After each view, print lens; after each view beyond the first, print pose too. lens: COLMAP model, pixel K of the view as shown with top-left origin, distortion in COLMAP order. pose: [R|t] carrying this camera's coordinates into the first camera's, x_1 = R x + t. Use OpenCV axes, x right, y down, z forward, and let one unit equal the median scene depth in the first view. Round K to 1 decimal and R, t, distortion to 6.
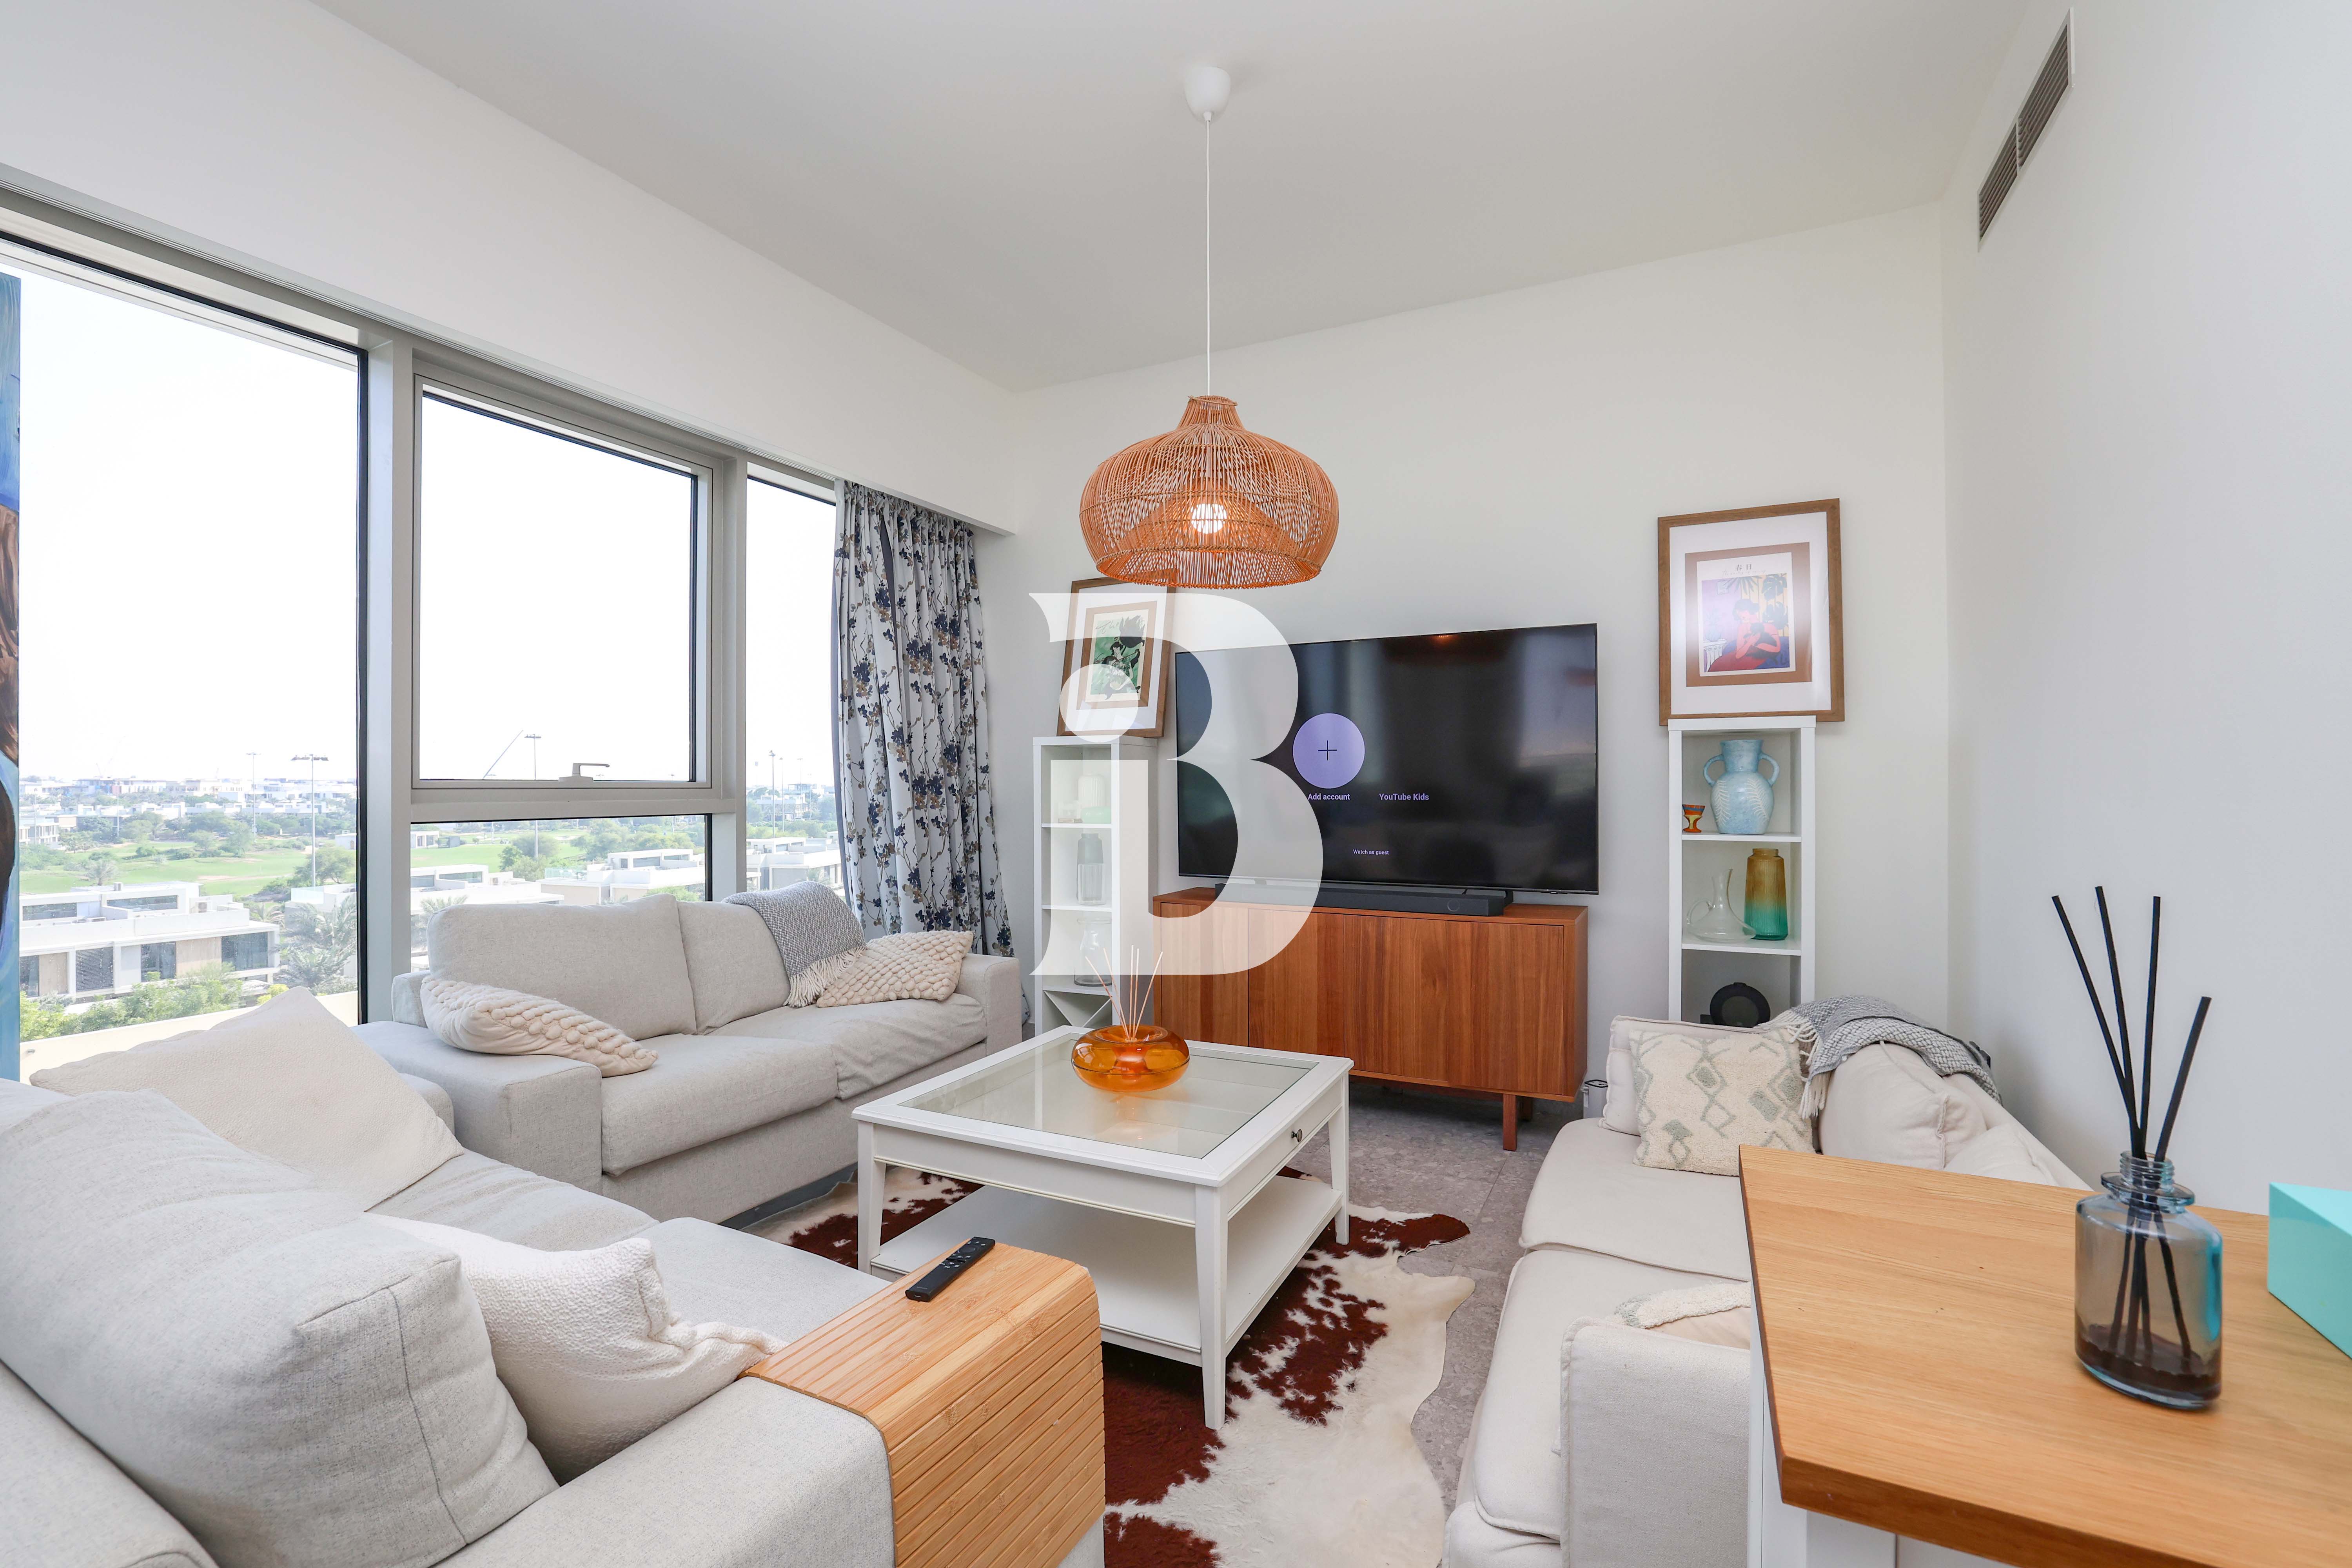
lens RADIAL K [[989.3, 0, 1176.0], [0, 989.3, 784.0], [0, 0, 1]] dist [-0.061639, 0.000049]
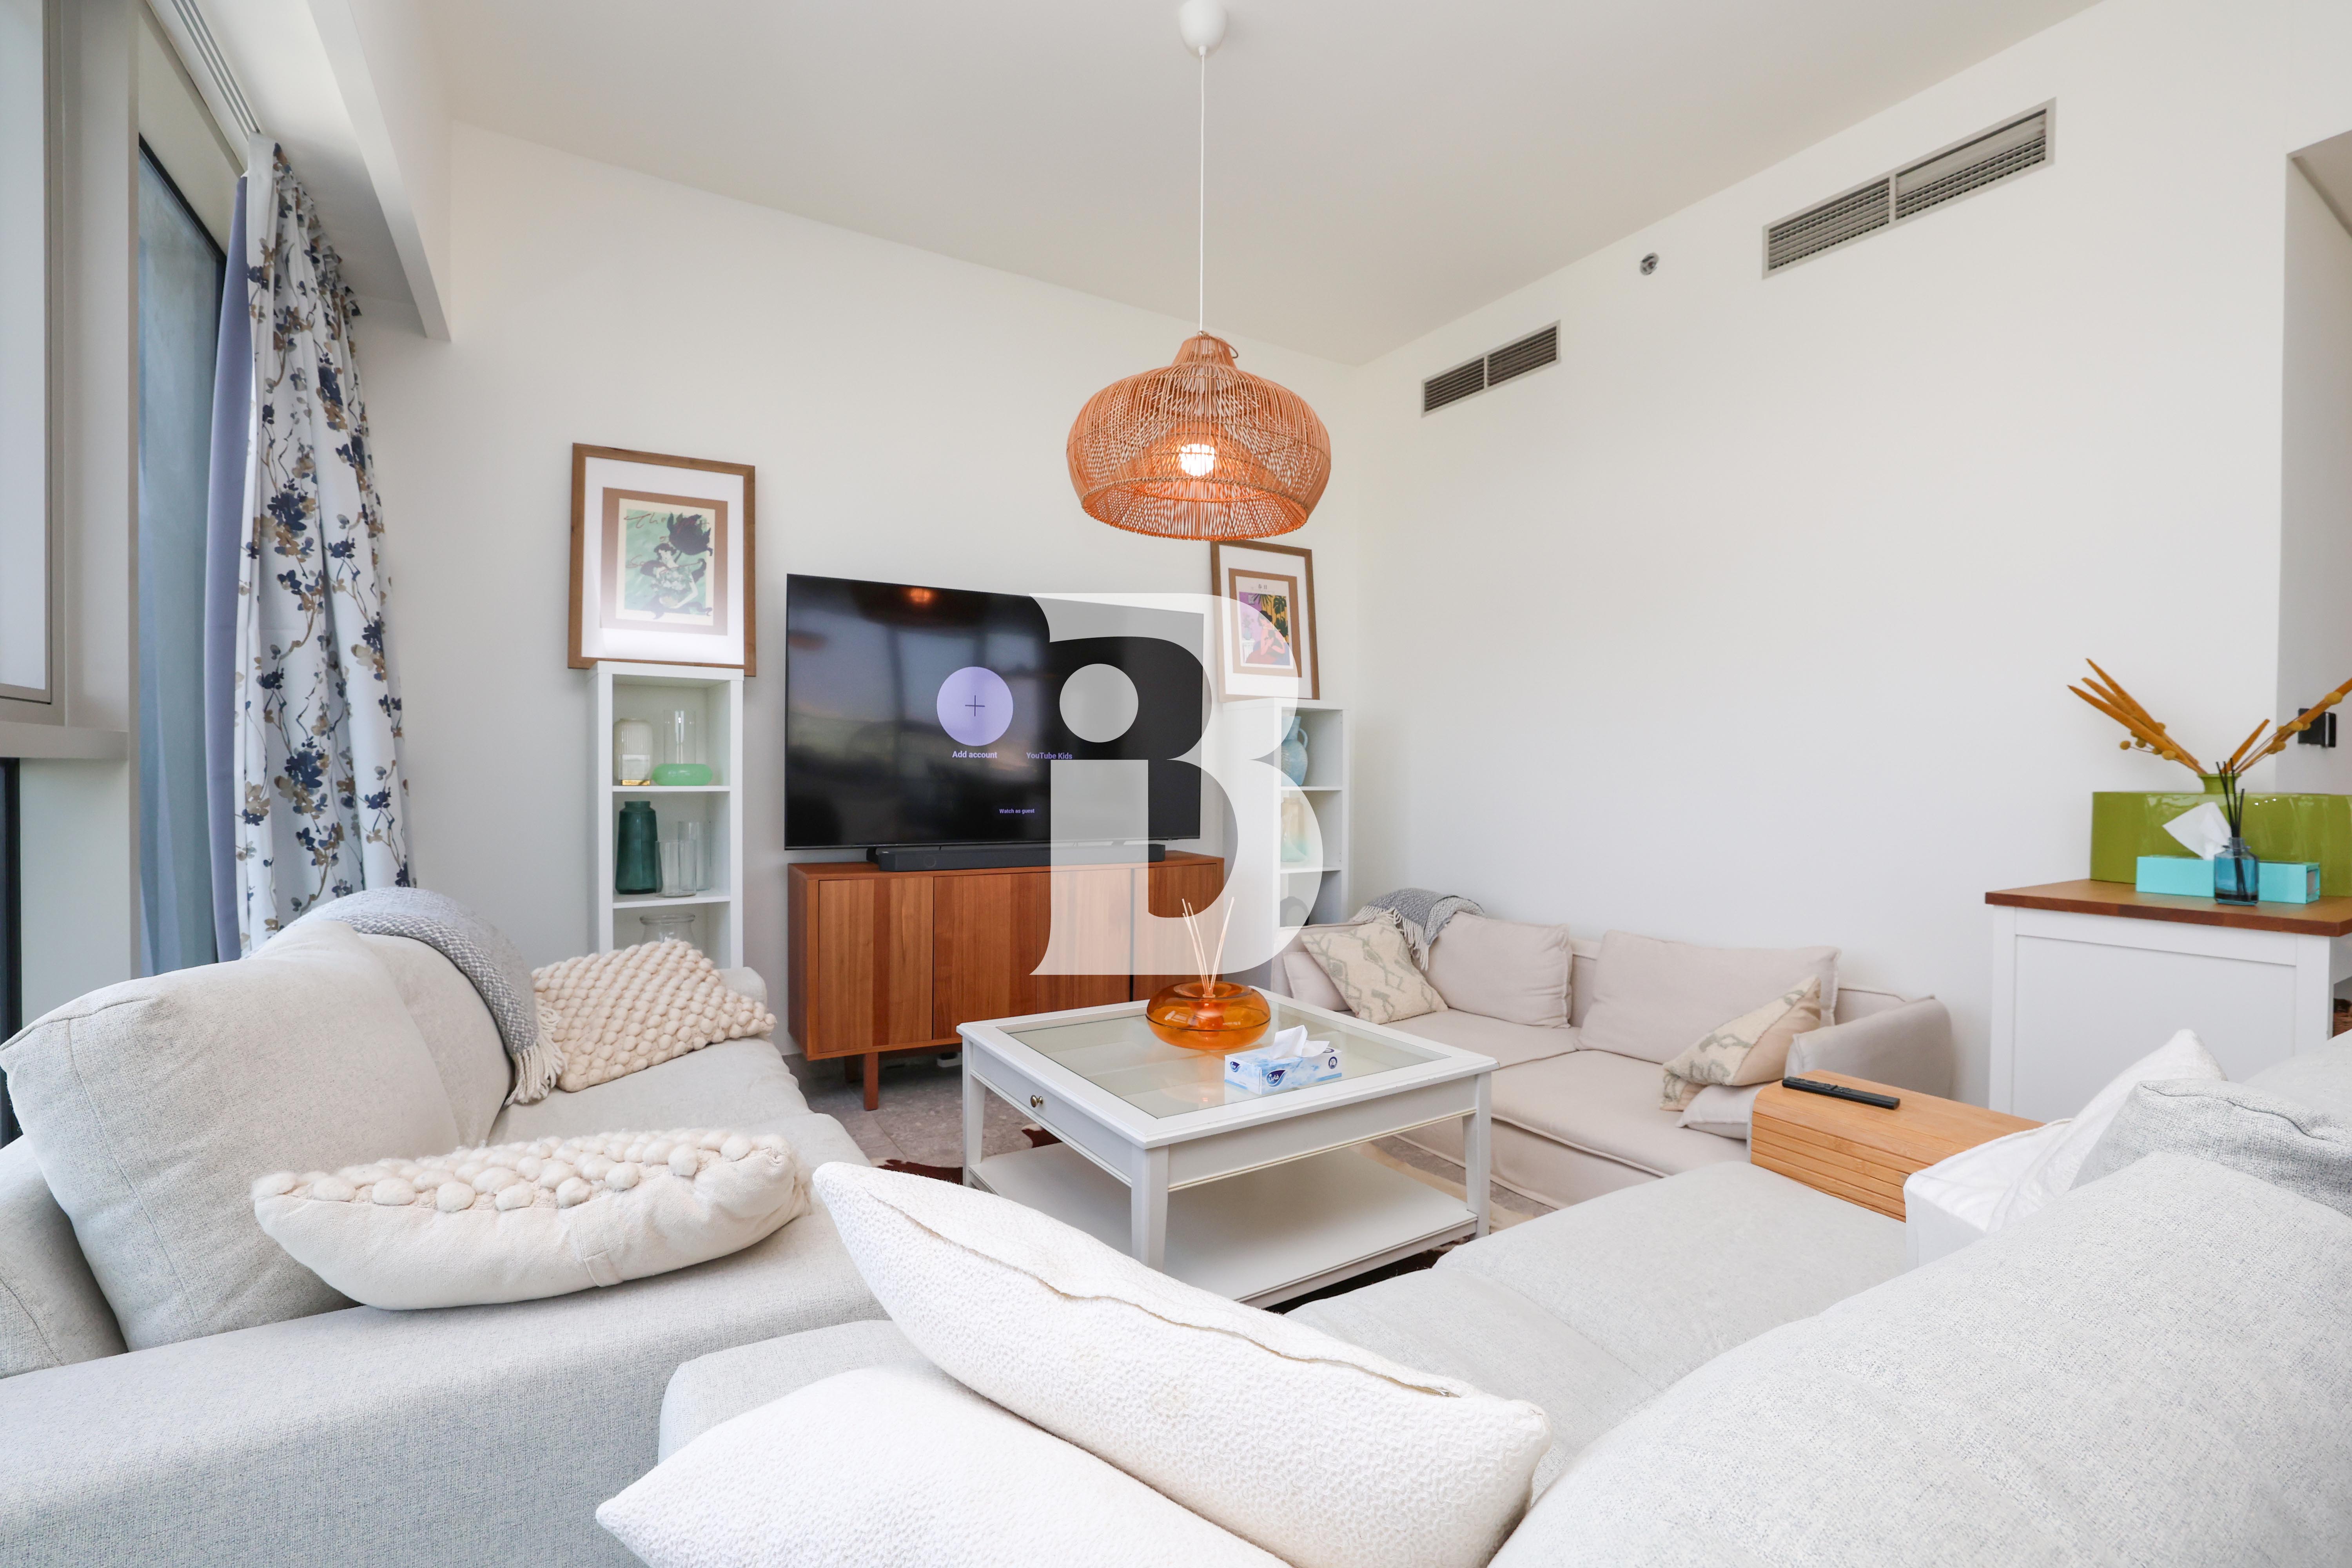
lens RADIAL K [[1025.4, 0, 1176.0], [0, 1025.4, 784.0], [0, 0, 1]] dist [0.001968, 0.000354]
pose [[0.543269, -0.008784, 0.839513, -0.532948], [-0.027677, 0.999214, 0.028365, 0.008279], [-0.839102, -0.038645, 0.542599, 0.269854]]
